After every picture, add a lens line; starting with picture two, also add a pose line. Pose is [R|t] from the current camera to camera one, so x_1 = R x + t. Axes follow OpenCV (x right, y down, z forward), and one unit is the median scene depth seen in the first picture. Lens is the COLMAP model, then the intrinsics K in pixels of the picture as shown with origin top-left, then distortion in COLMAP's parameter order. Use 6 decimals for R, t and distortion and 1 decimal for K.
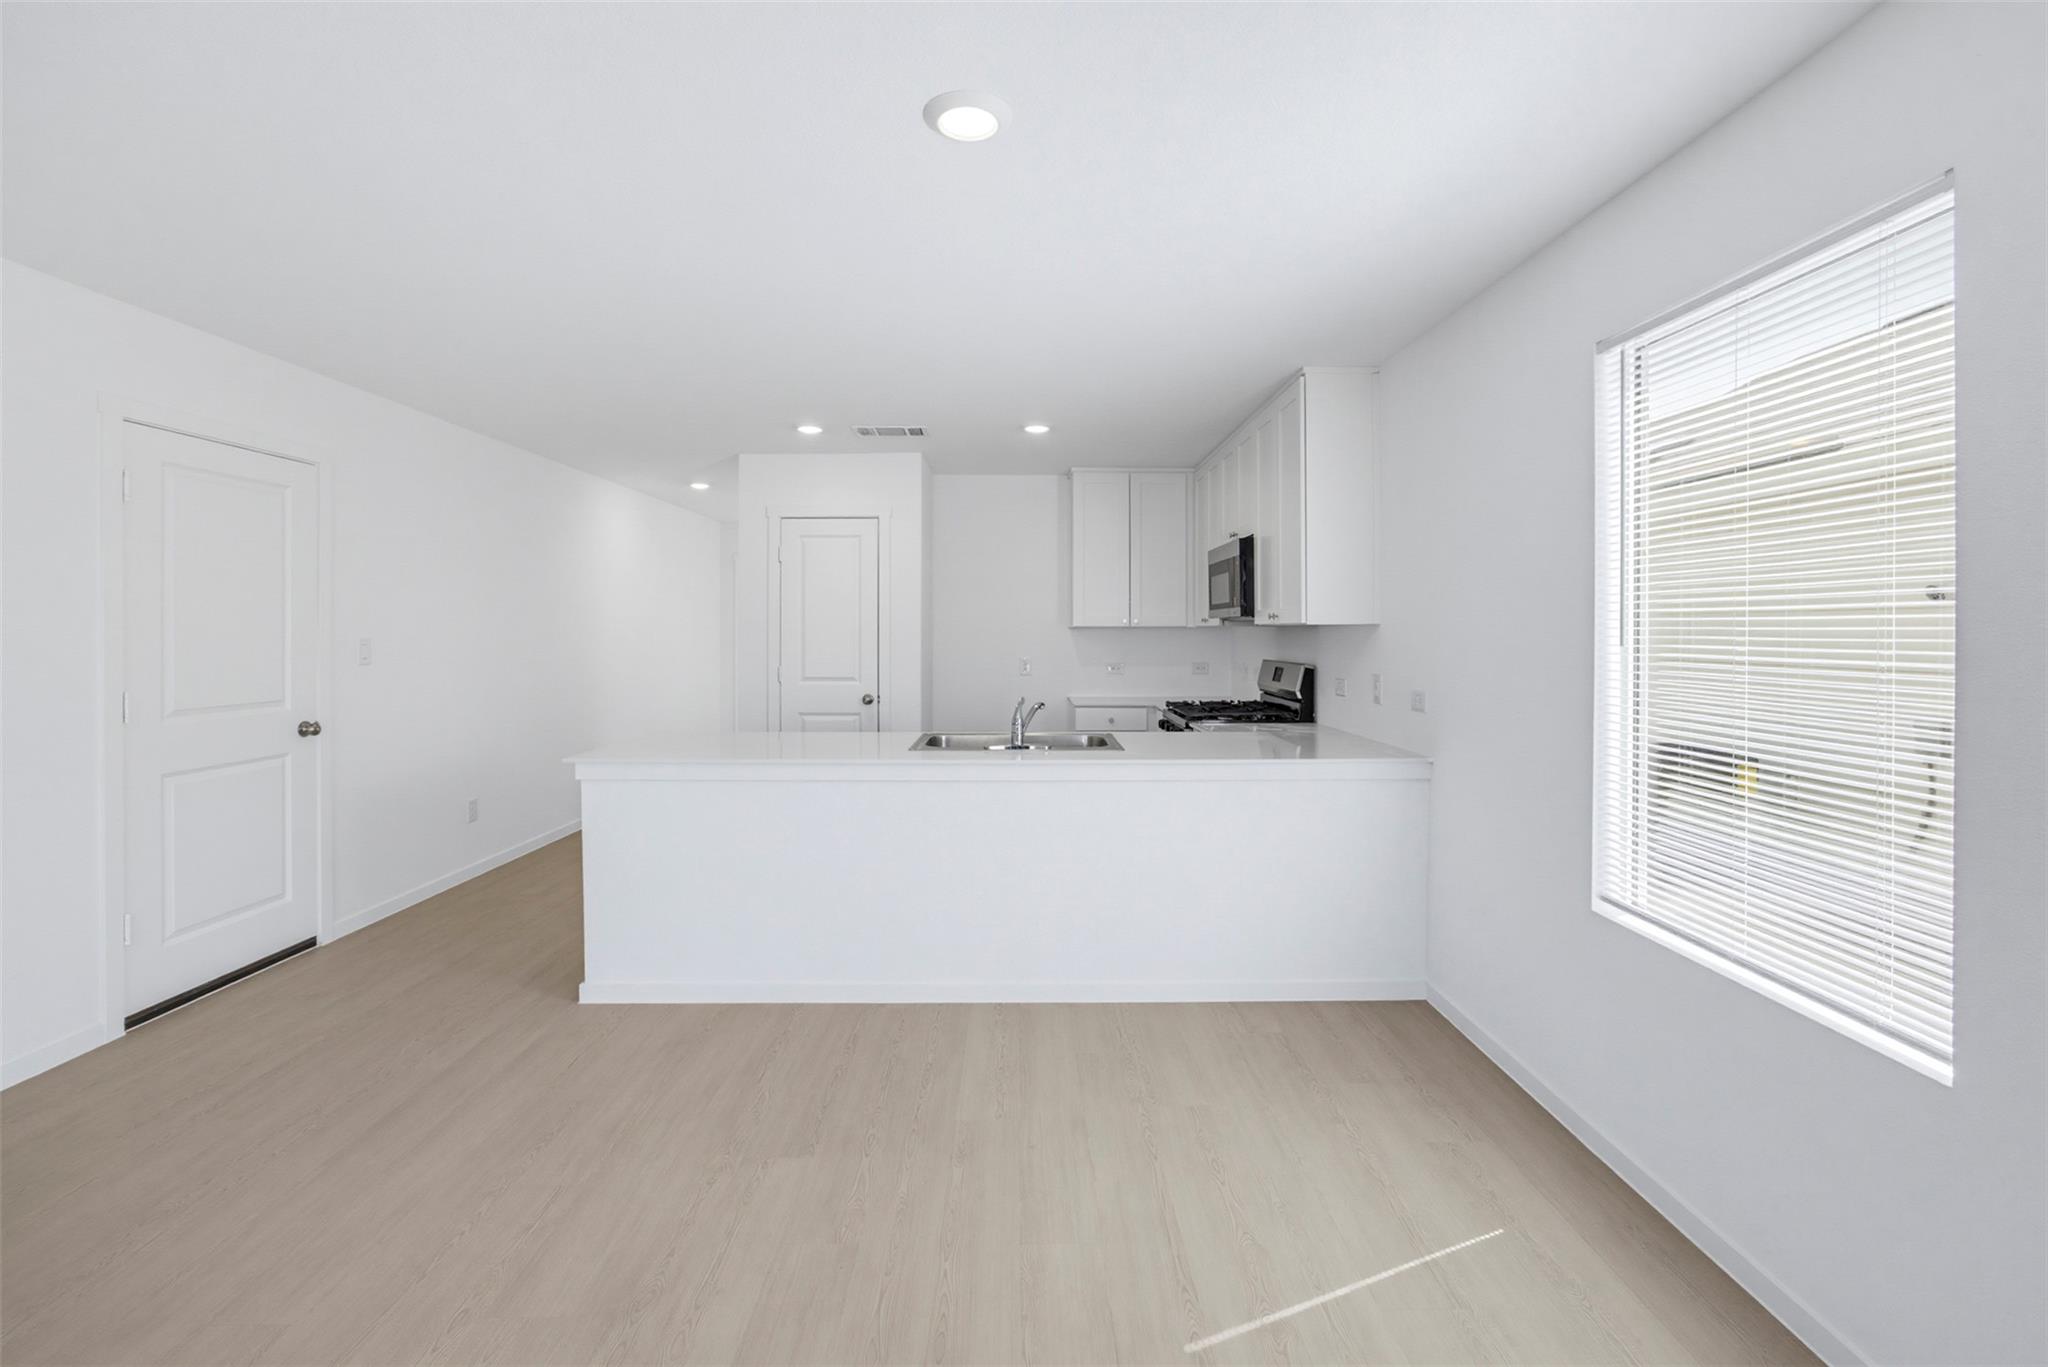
lens RADIAL K [[895.1, 0, 1014.9], [0, 895.1, 650.1], [0, 0, 1]] dist [-0.002273, 0.000110]
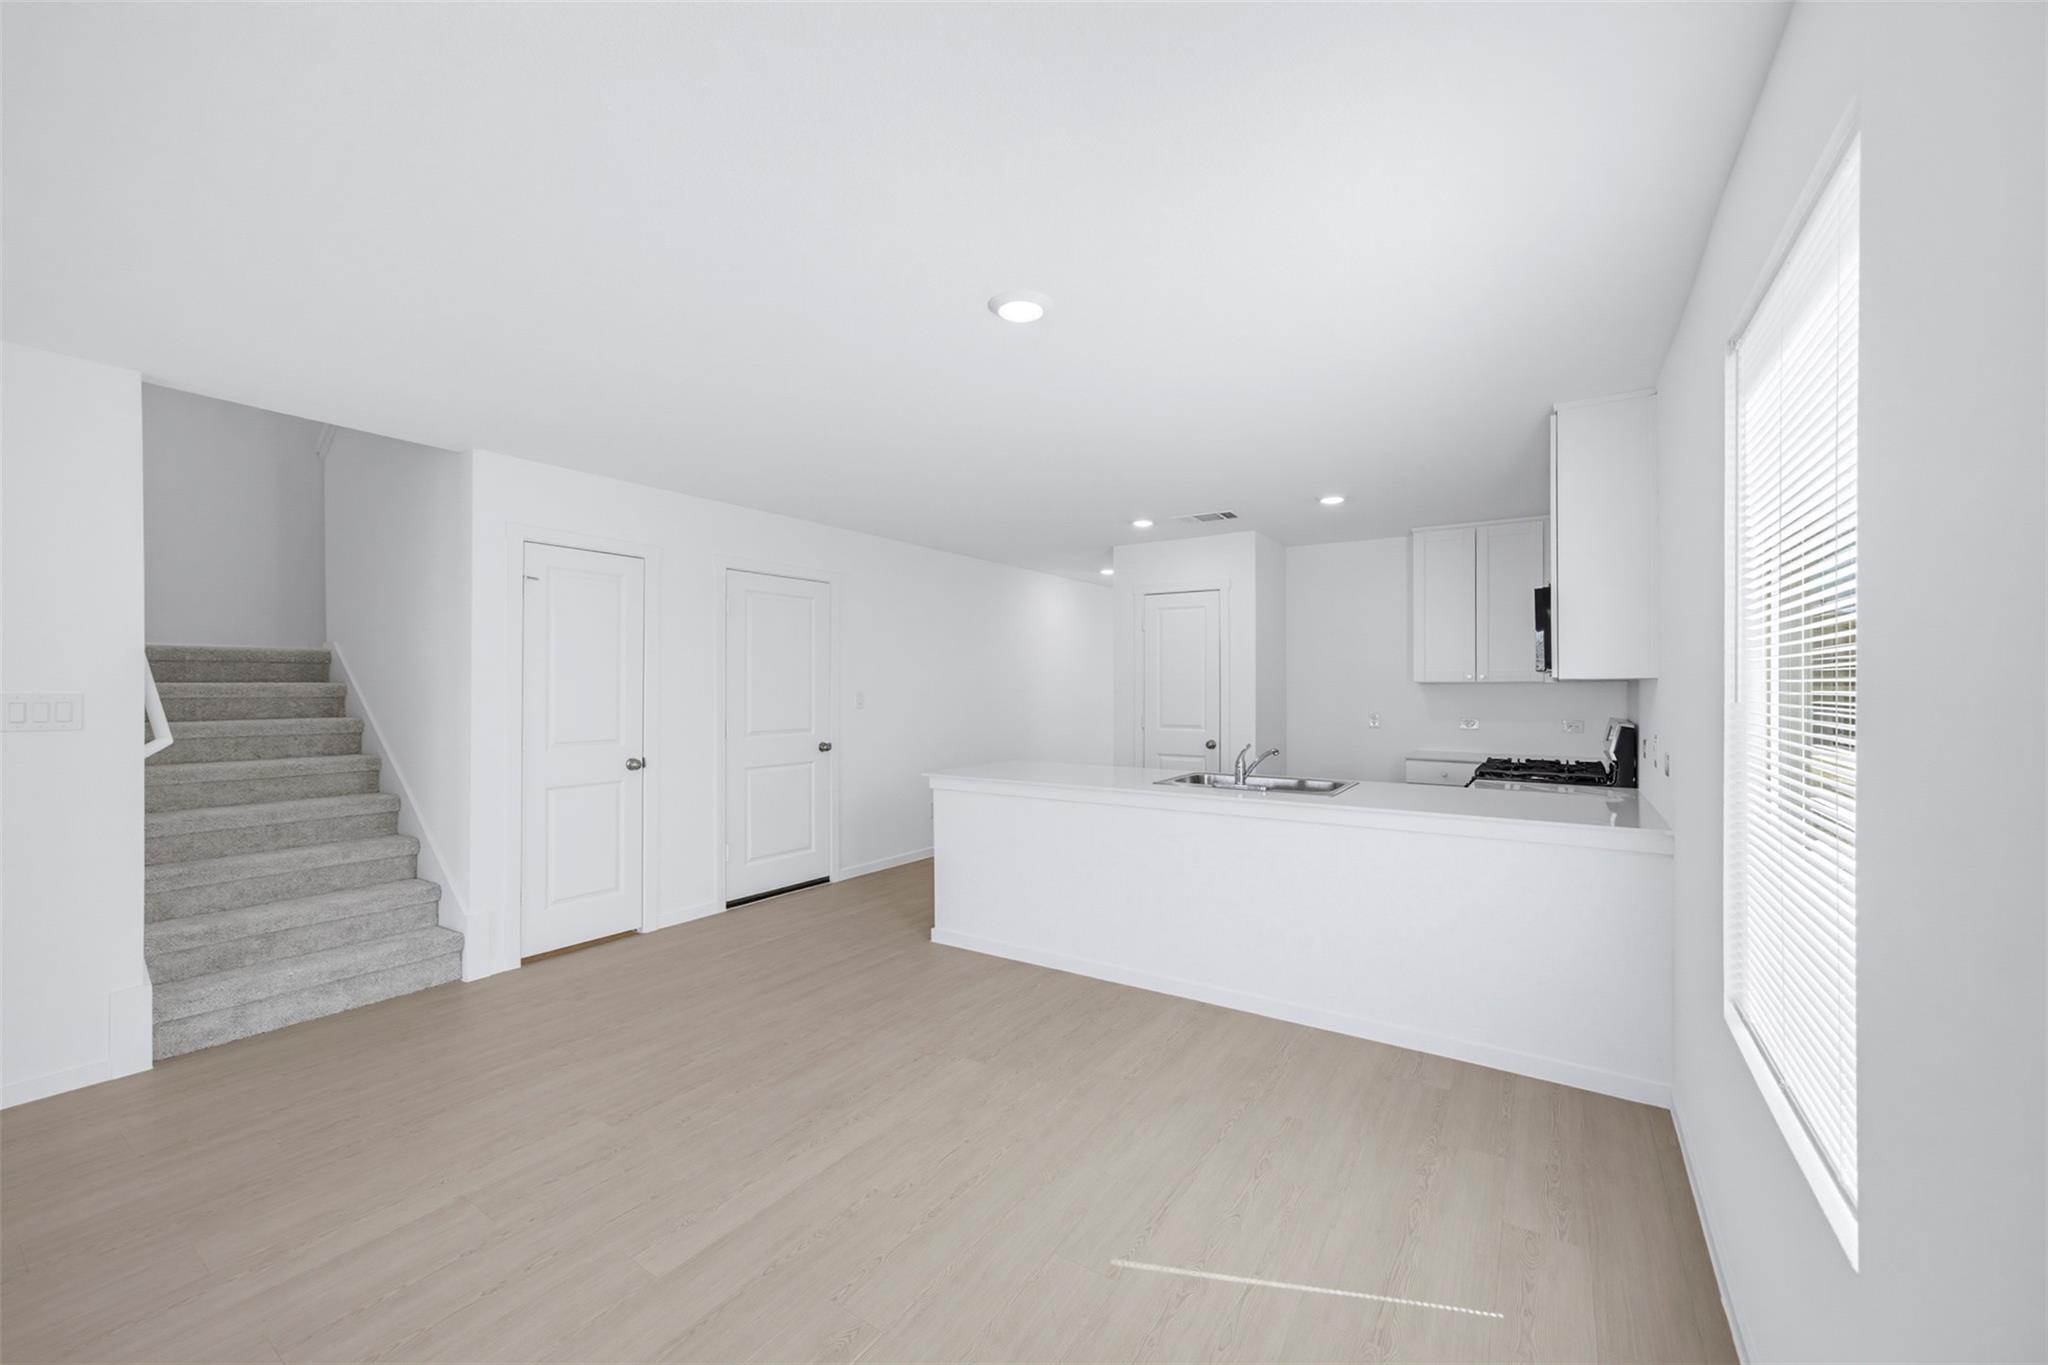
lens RADIAL K [[794.2, 0, 1031.2], [0, 794.2, 688.9], [0, 0, 1]] dist [-0.008862, 0.000165]
pose [[0.835051, 0.002064, -0.550169, 0.260146], [-0.011265, 0.999847, -0.013346, -0.001410], [0.550057, 0.017342, 0.834947, 0.000867]]
